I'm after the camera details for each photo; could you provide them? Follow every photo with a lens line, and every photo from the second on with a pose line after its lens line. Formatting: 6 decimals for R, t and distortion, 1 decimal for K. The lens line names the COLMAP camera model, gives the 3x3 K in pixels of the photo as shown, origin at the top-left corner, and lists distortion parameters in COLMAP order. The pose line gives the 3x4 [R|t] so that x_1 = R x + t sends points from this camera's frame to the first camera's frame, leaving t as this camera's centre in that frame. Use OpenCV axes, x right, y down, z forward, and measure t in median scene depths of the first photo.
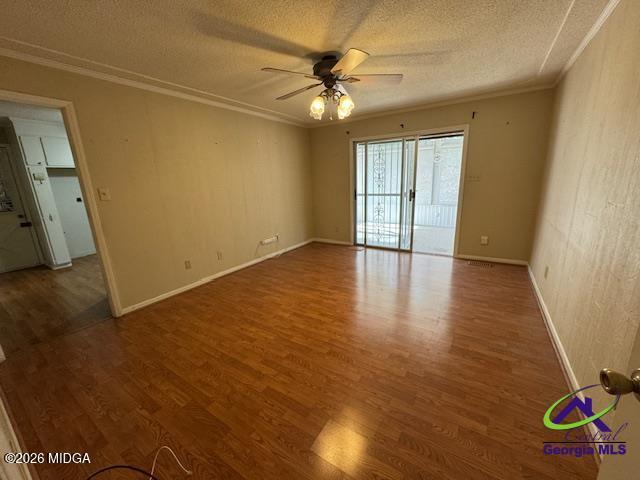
lens RADIAL K [[257.7, 0, 320.9], [0, 257.7, 238.2], [0, 0, 1]] dist [0.002522, -0.000384]
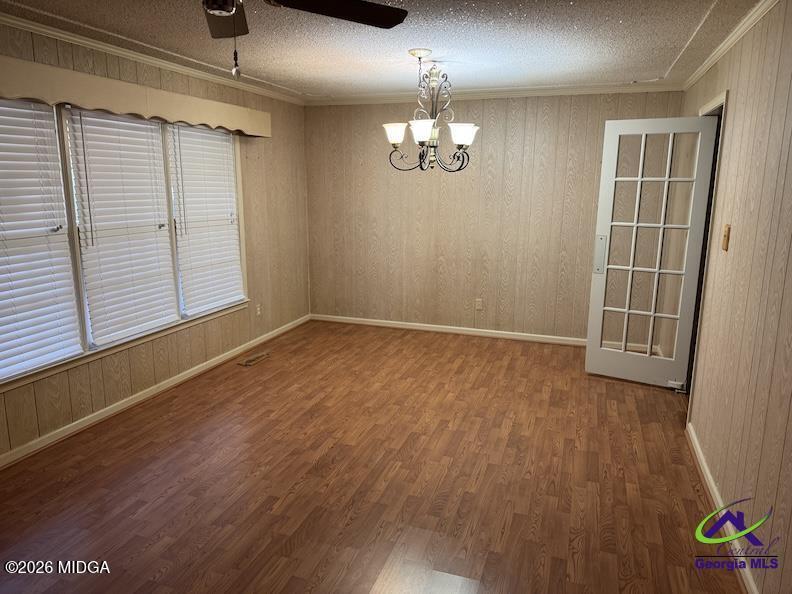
lens RADIAL K [[559.0, 0, 399.3], [0, 559.0, 298.6], [0, 0, 1]] dist [0.036690, -0.026067]
pose [[-0.236362, -0.168225, 0.956992, -1.082947], [0.224899, 0.948682, 0.222311, -0.236263], [-0.945279, 0.267773, -0.186399, 0.880865]]
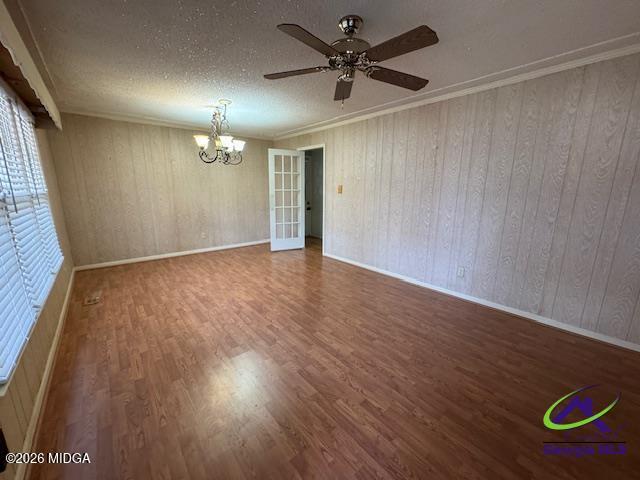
lens RADIAL K [[257.7, 0, 323.9], [0, 257.7, 238.7], [0, 0, 1]] dist [0.002522, -0.000384]
pose [[-0.959660, -0.027730, 0.279791, -0.656121], [0.090475, 0.911738, 0.400685, -0.316591], [-0.266207, 0.409836, -0.872450, 1.454865]]
